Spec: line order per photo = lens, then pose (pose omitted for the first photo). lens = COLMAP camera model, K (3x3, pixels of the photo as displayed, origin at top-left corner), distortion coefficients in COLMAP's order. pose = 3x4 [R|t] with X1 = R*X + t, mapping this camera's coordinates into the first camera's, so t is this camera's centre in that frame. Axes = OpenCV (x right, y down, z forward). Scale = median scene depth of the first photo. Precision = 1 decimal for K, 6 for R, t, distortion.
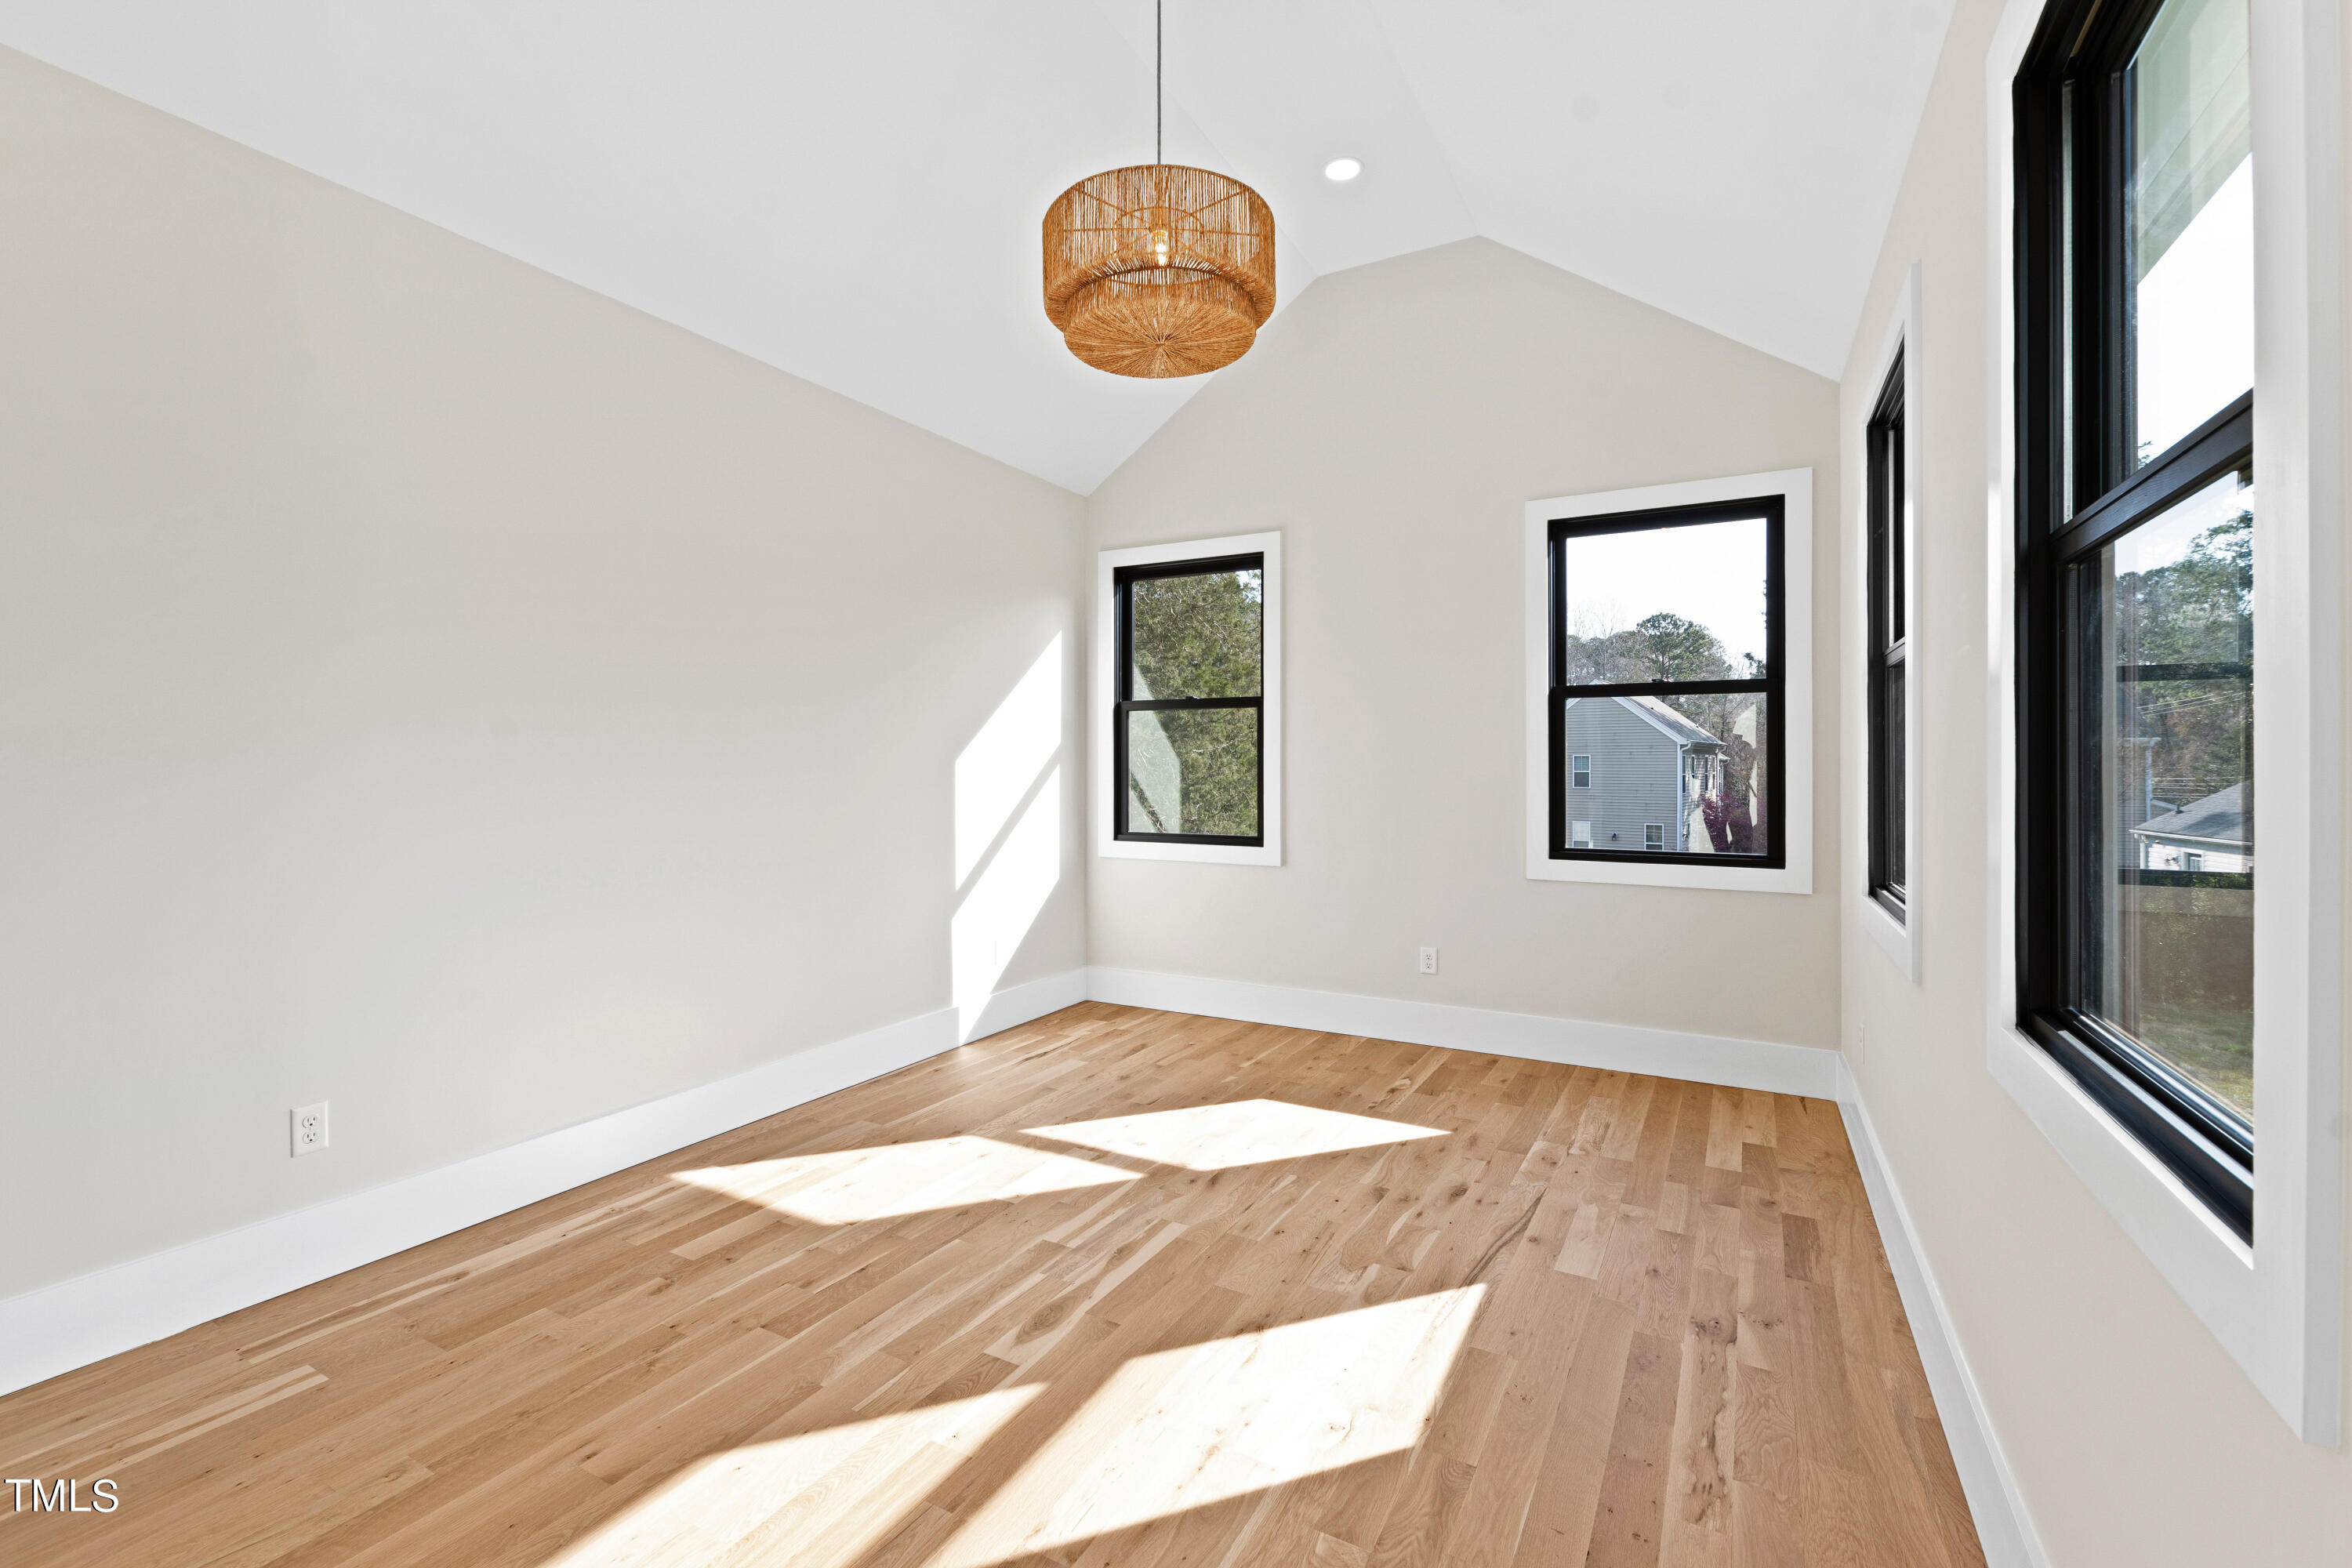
lens RADIAL K [[1018.5, 0, 1184.3], [0, 1018.5, 768.2], [0, 0, 1]] dist [0.002372, -0.001529]
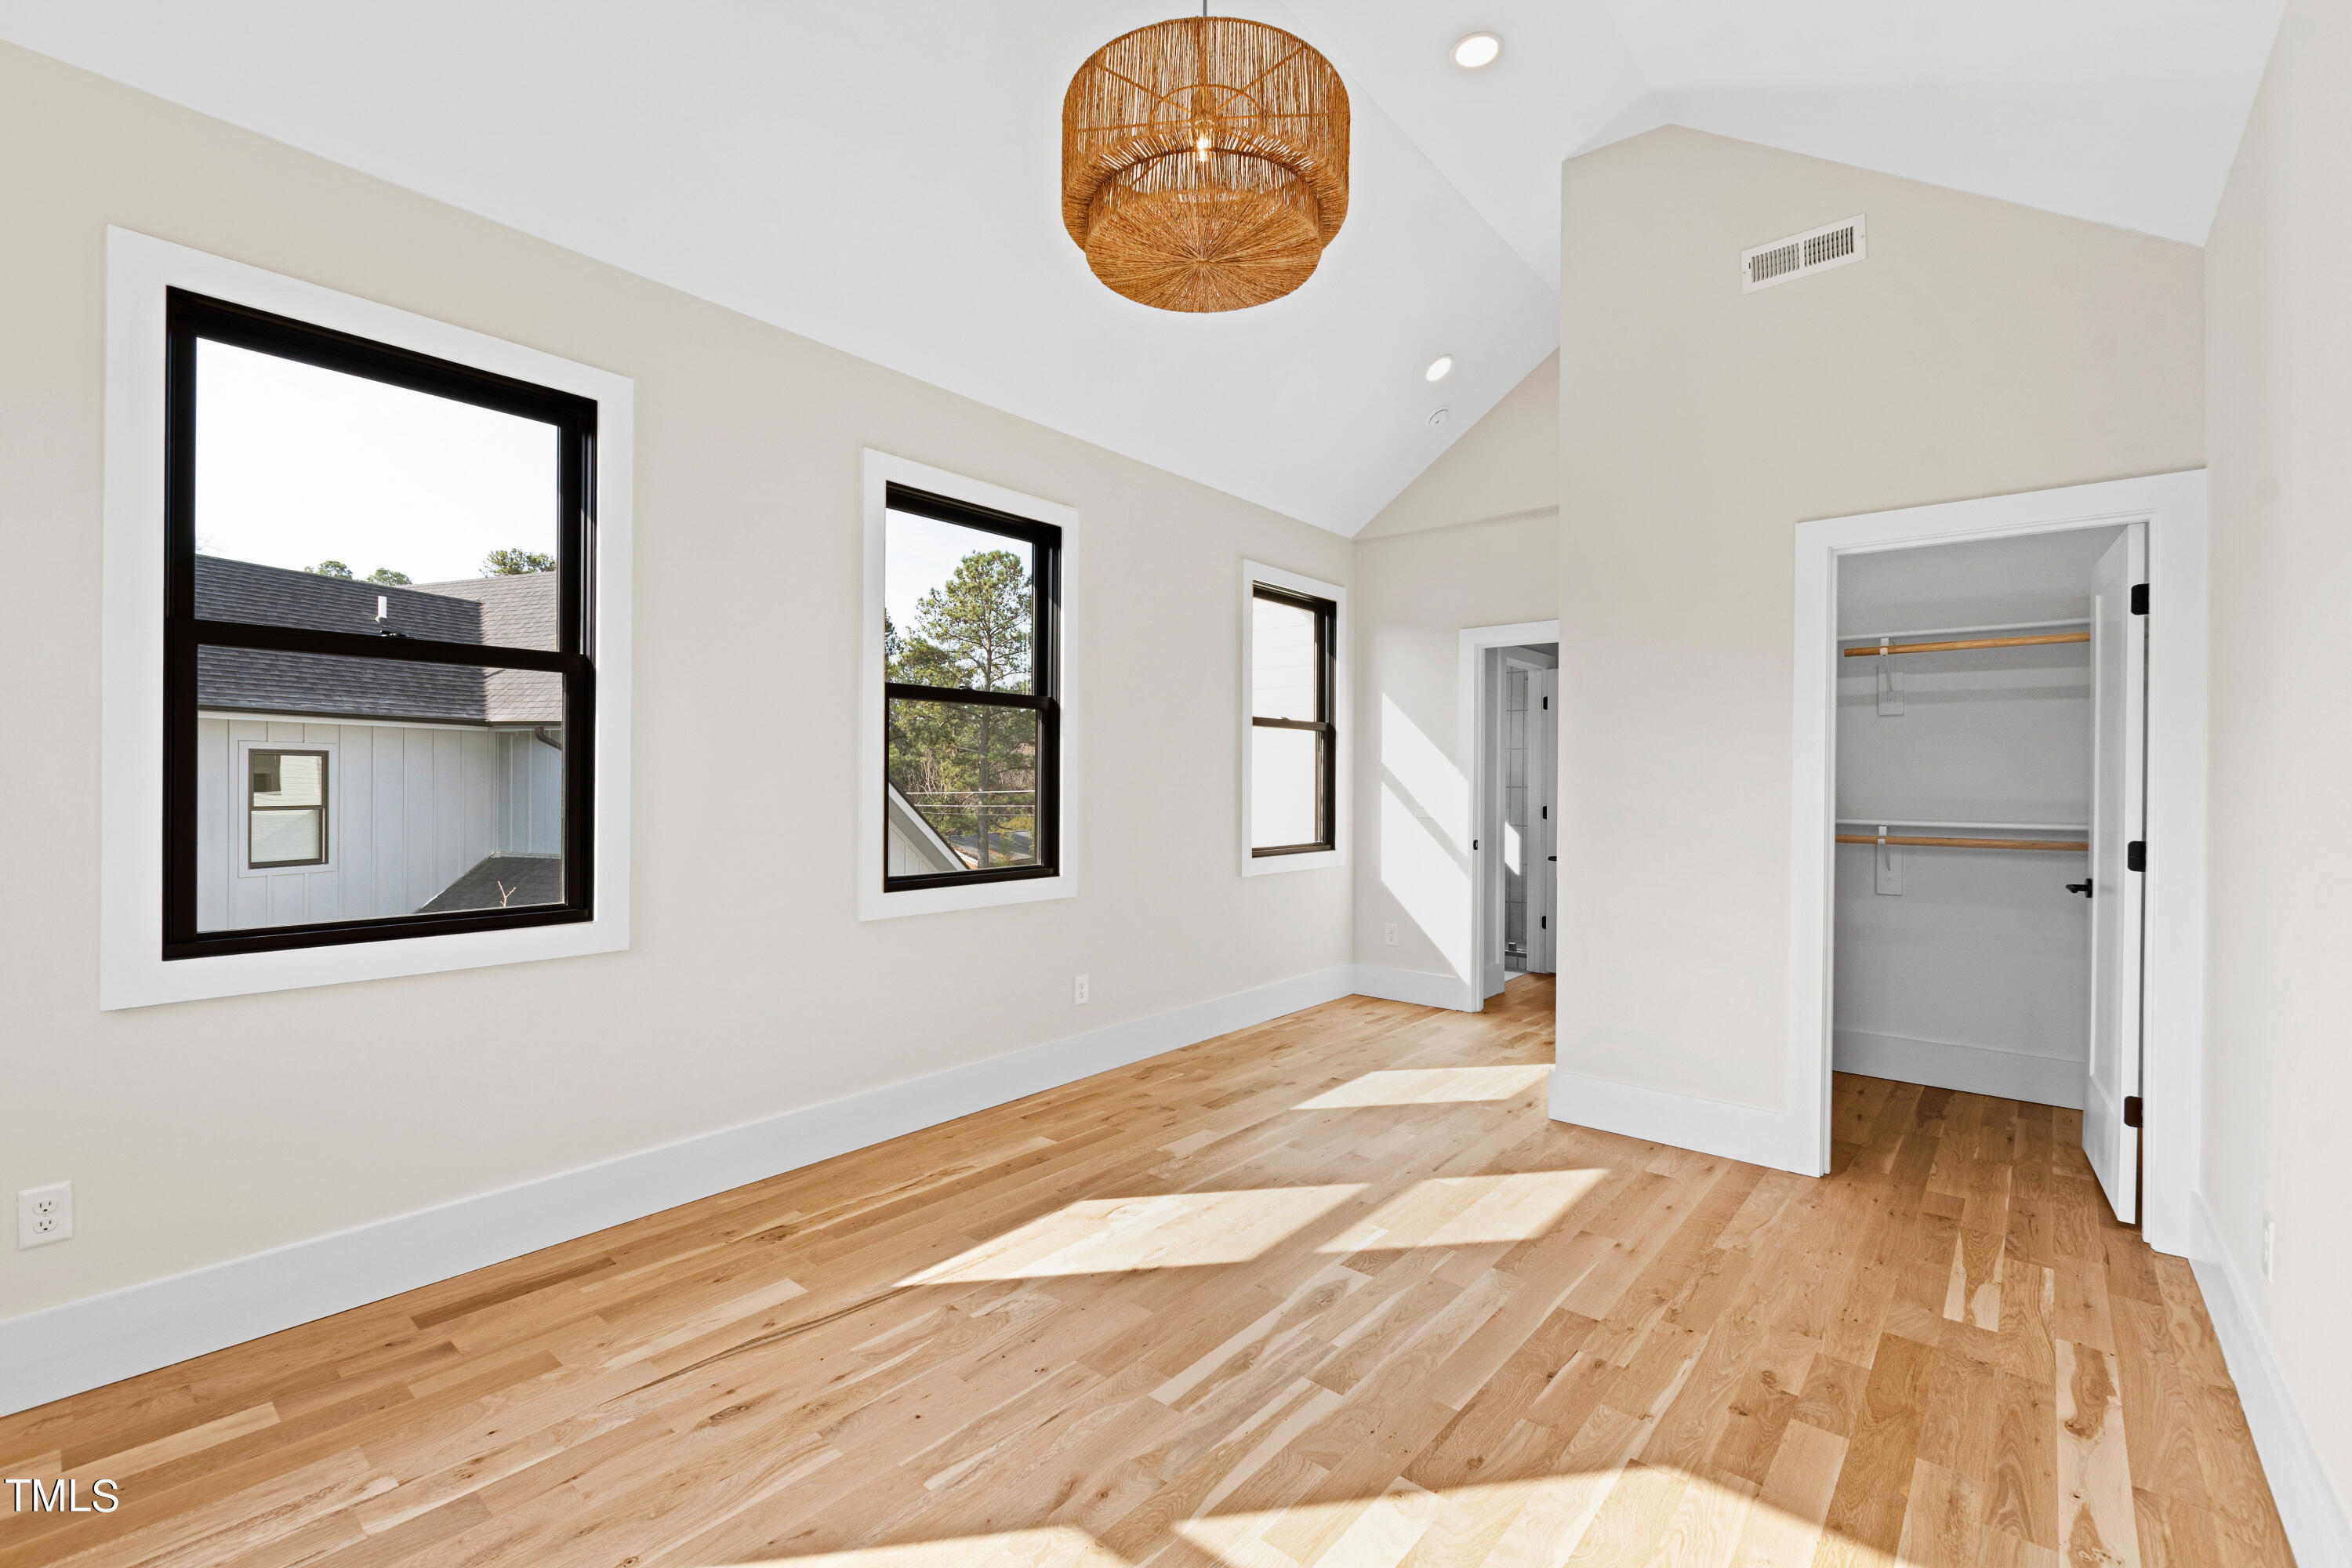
lens RADIAL K [[1018.5, 0, 1183.4], [0, 1018.5, 780.4], [0, 0, 1]] dist [0.002372, -0.001529]
pose [[-0.981348, -0.006643, 0.192124, -0.175108], [-0.006279, 0.999977, 0.002502, -0.004053], [-0.192136, 0.001249, -0.981367, 1.880380]]
